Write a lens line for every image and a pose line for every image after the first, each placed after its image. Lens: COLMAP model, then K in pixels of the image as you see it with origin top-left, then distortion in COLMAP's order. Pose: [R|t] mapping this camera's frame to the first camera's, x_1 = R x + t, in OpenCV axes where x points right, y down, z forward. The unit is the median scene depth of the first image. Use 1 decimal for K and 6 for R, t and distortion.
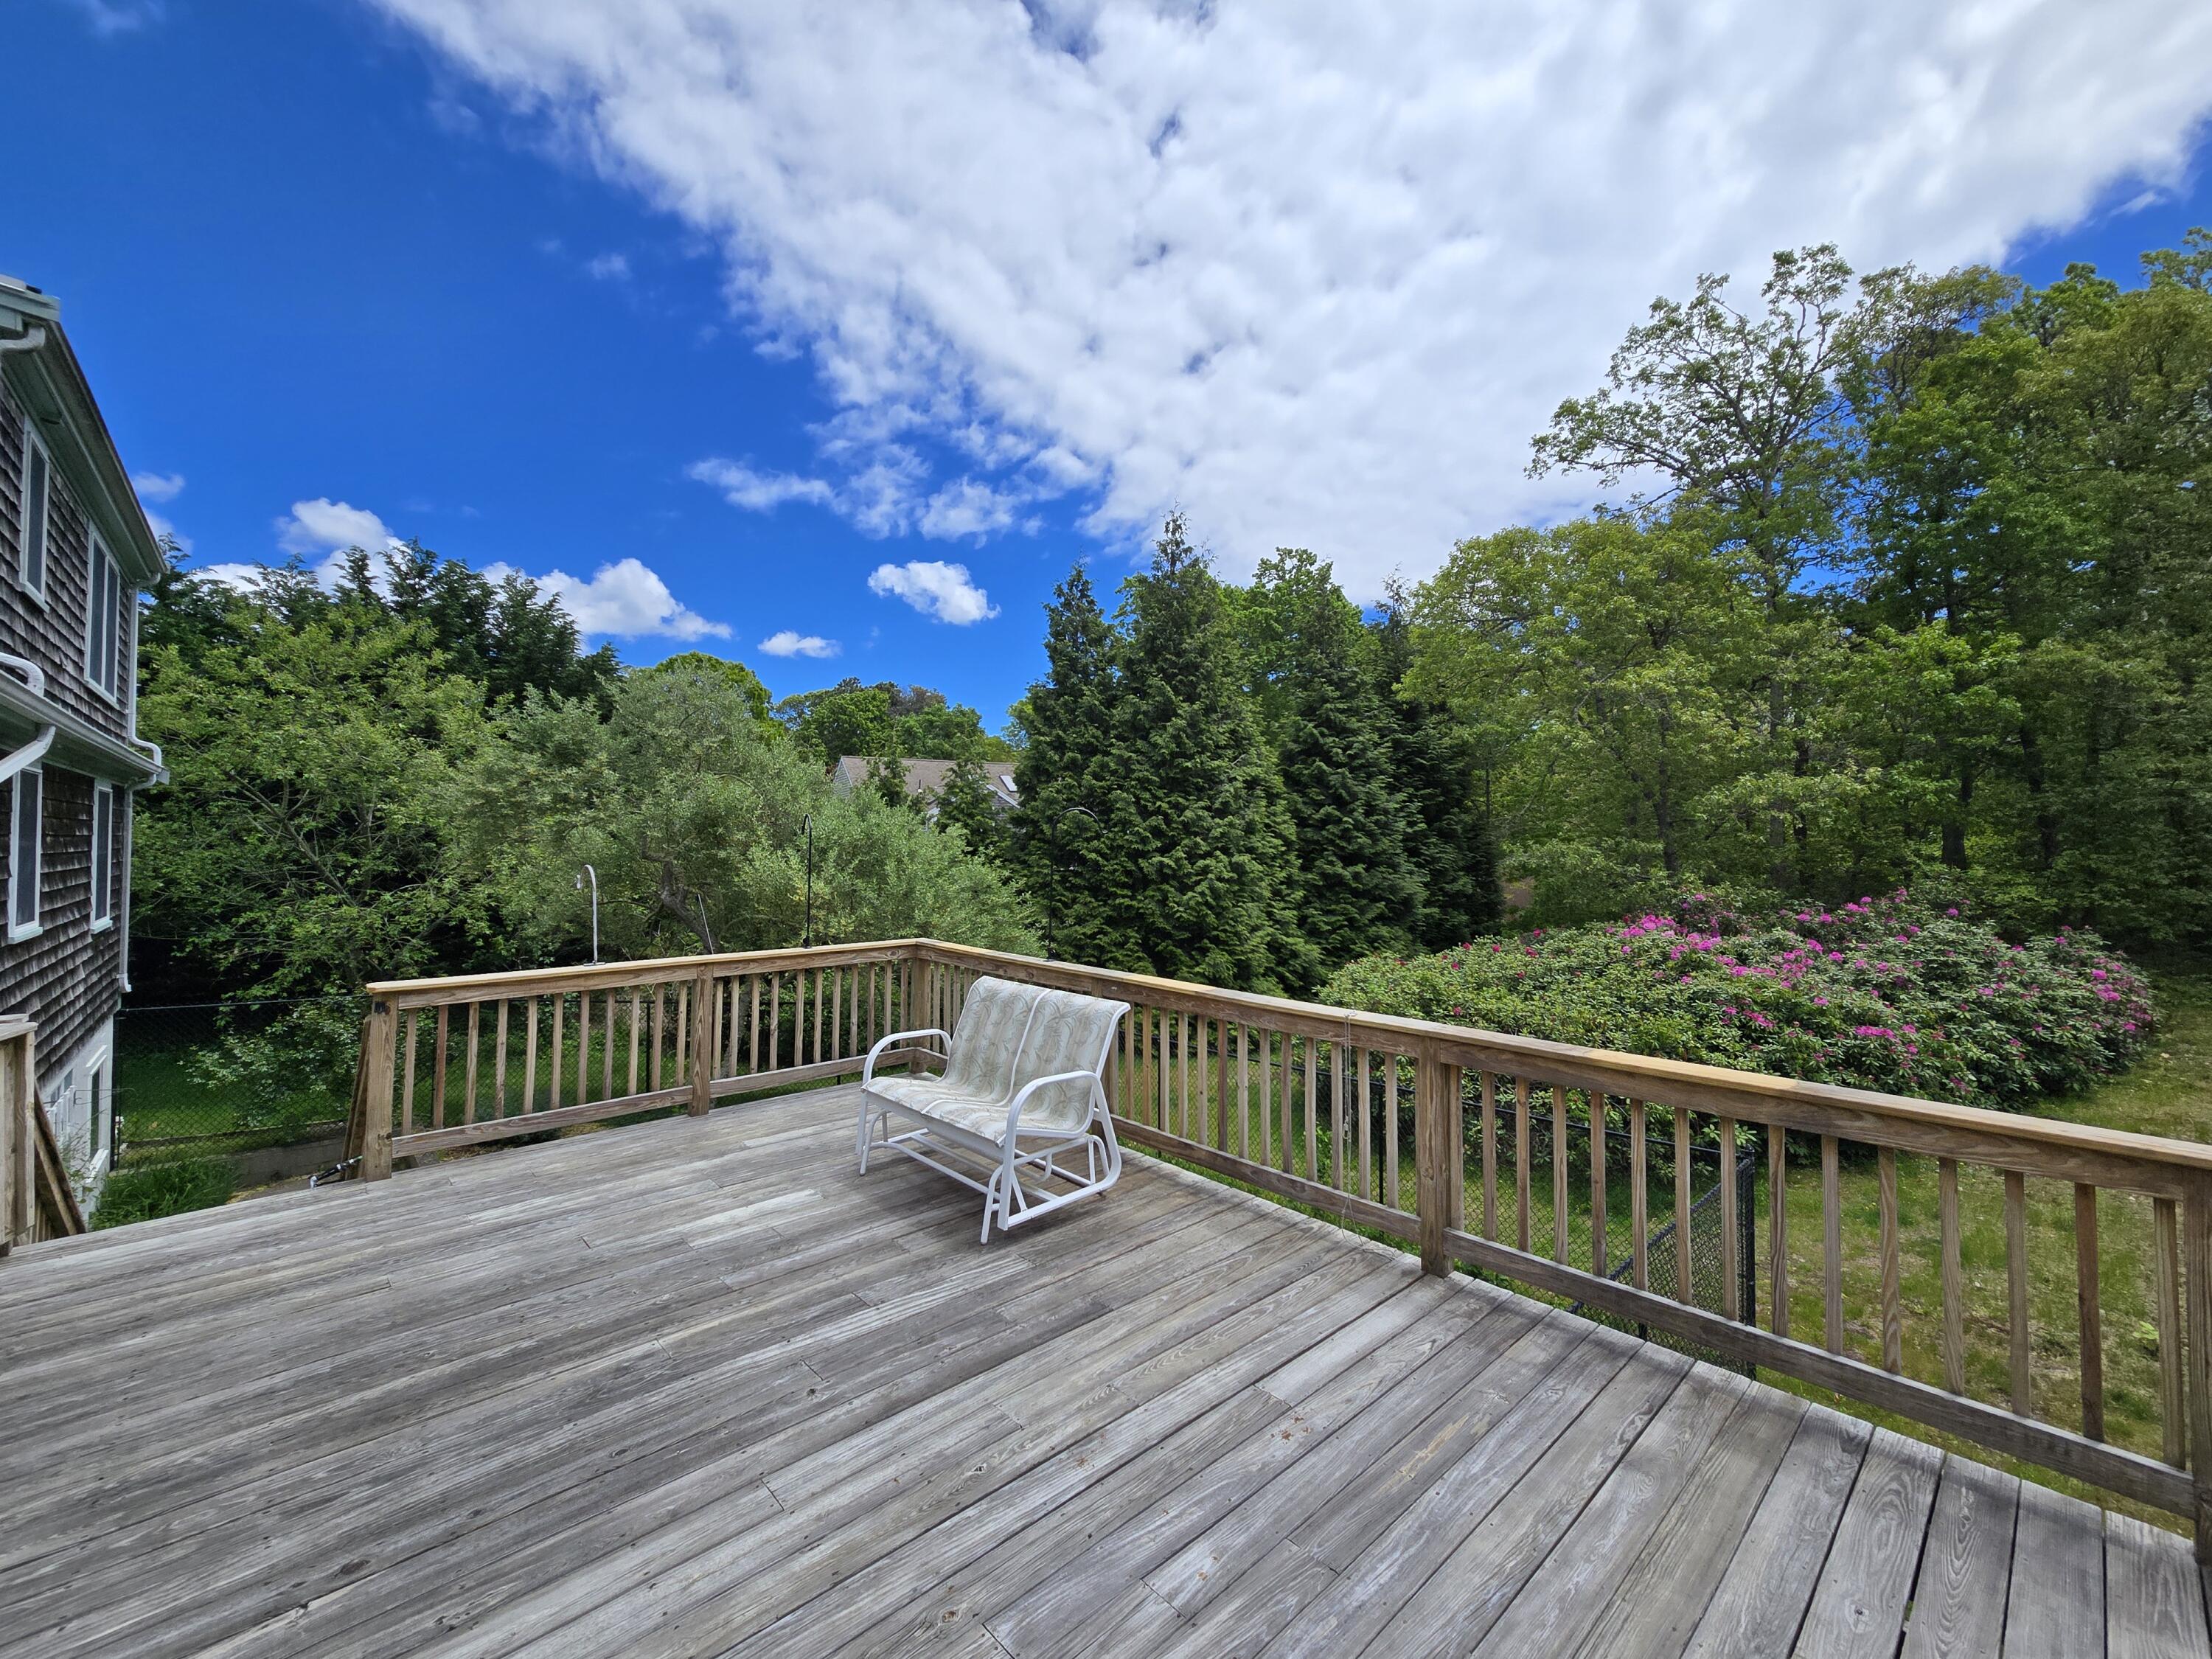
lens RADIAL K [[915.1, 0, 1110.9], [0, 915.1, 823.6], [0, 0, 1]] dist [0.007114, -0.001094]
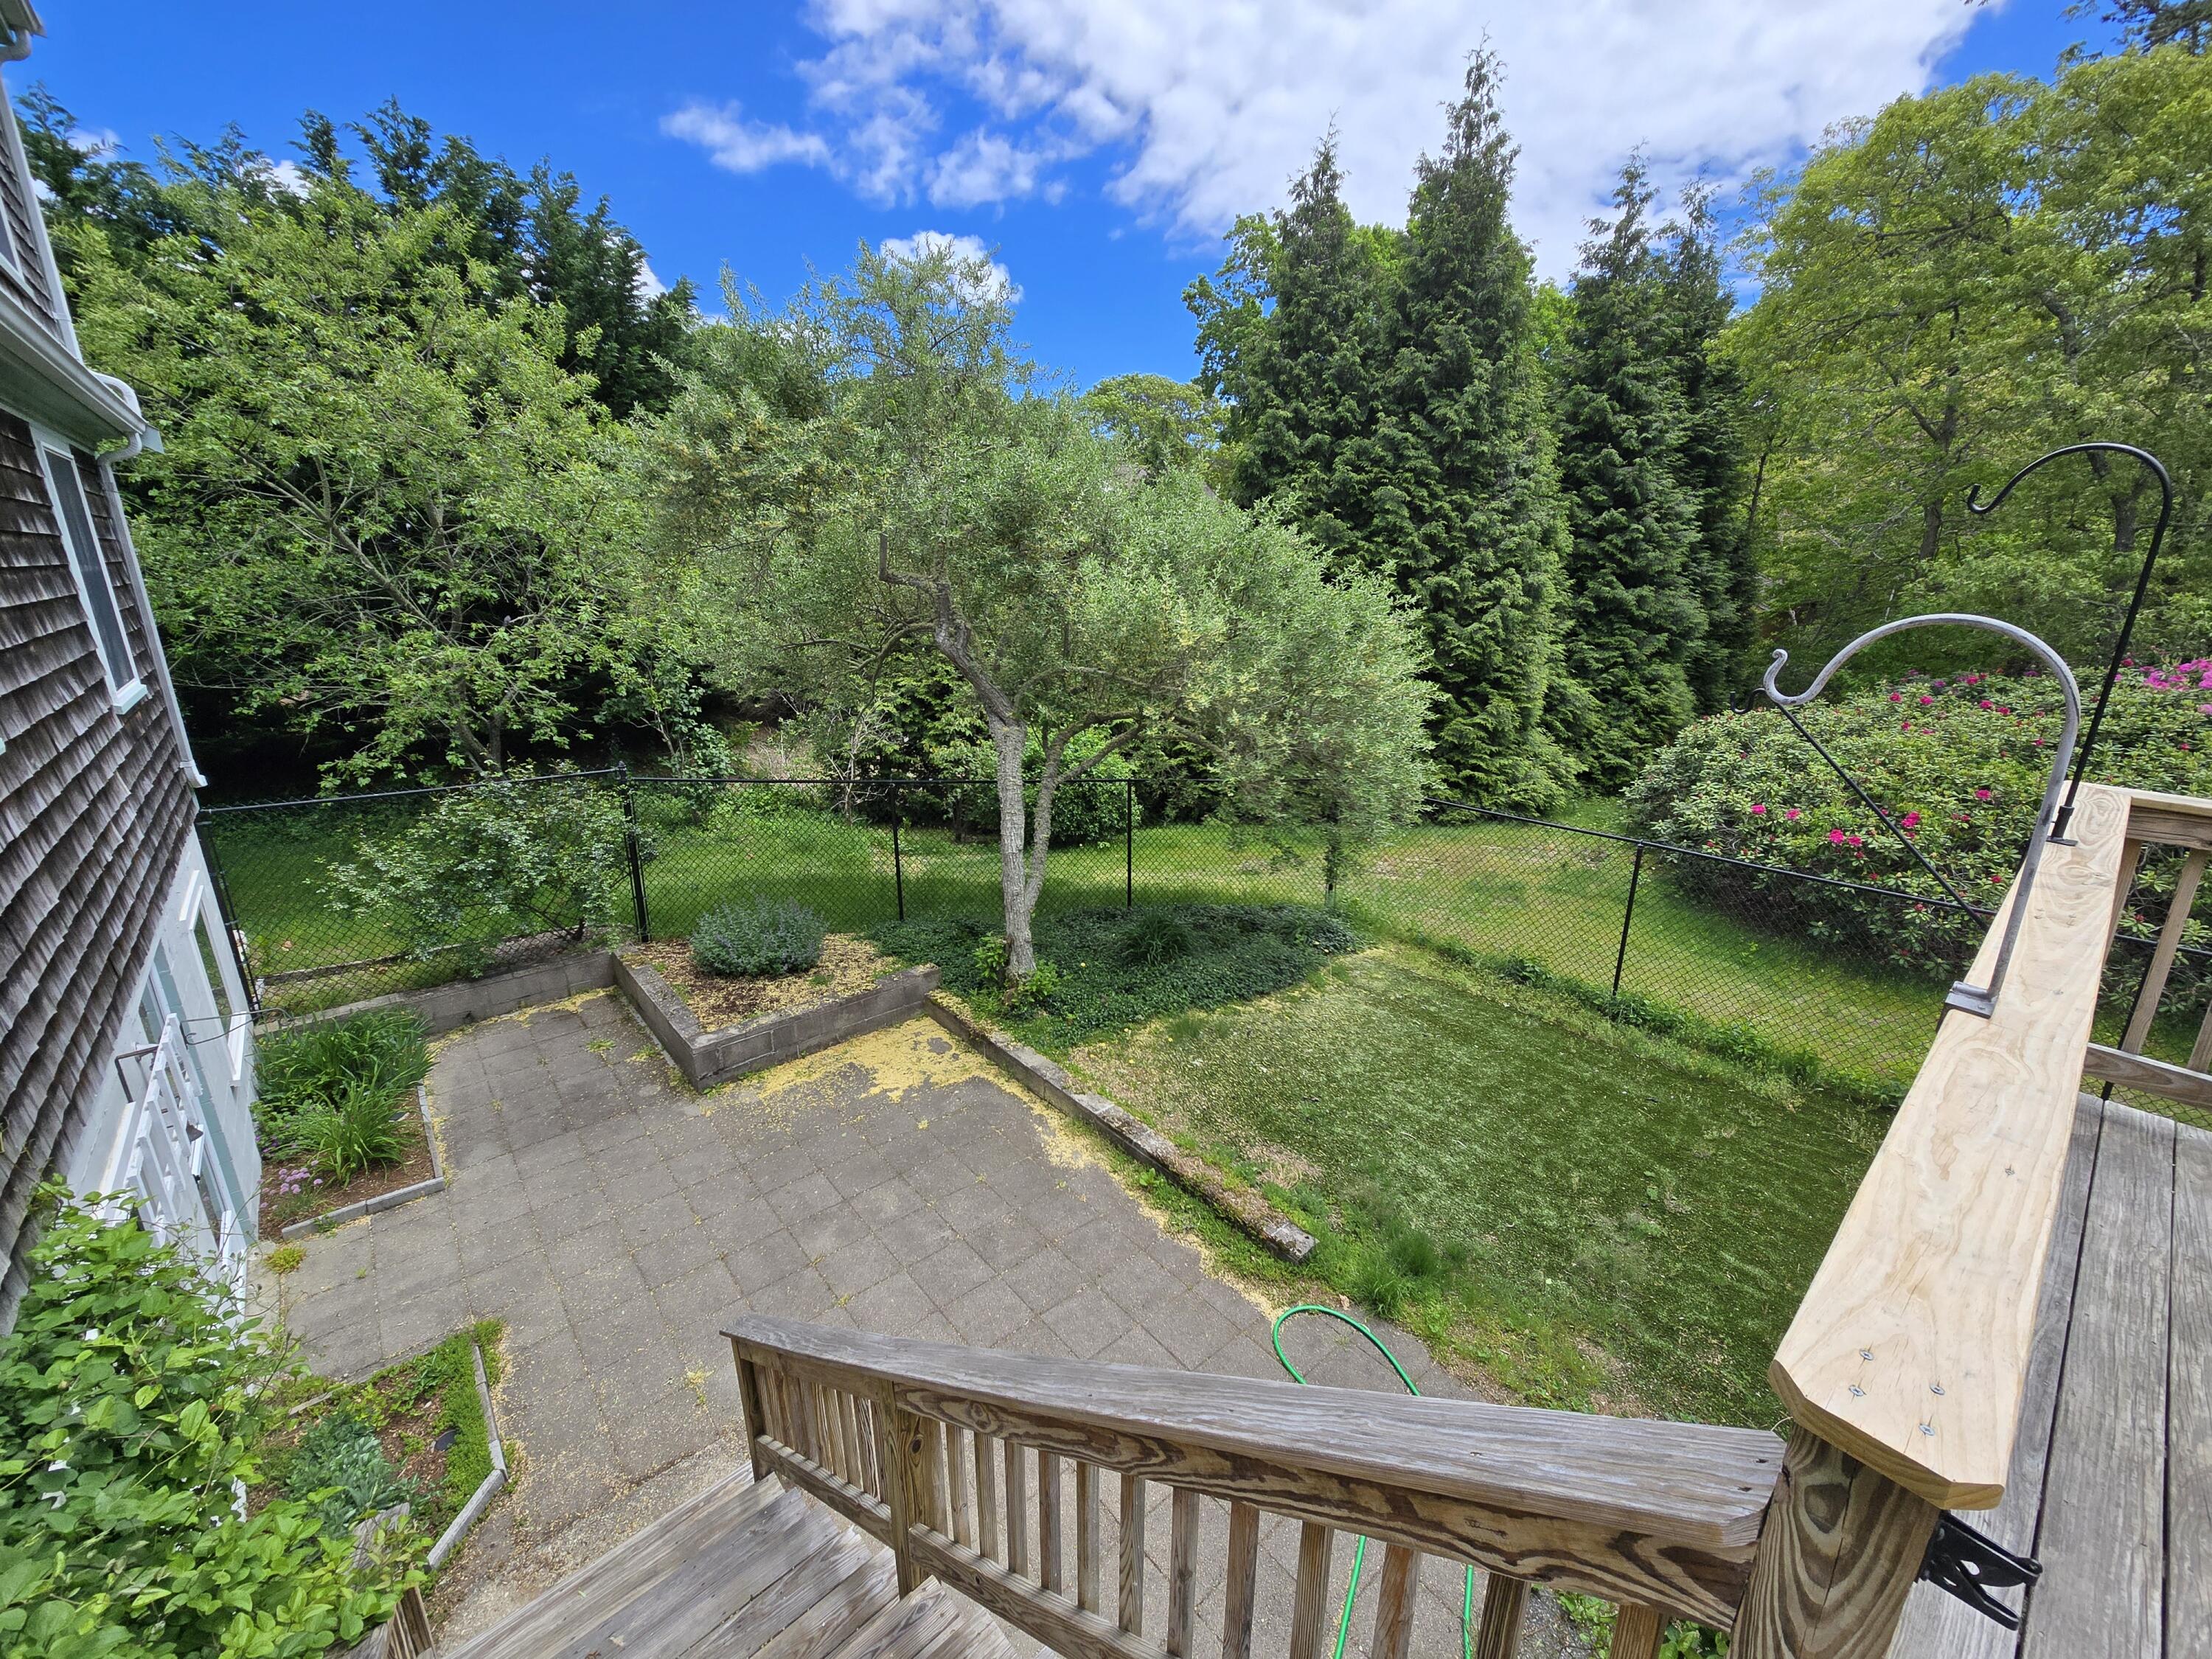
lens RADIAL K [[915.1, 0, 1122.5], [0, 915.1, 825.7], [0, 0, 1]] dist [0.007114, -0.001094]
pose [[0.999854, 0.003794, -0.016652, -0.202670], [0.001328, 0.954790, 0.297277, 0.006689], [0.017027, -0.297256, 0.954646, 0.190449]]
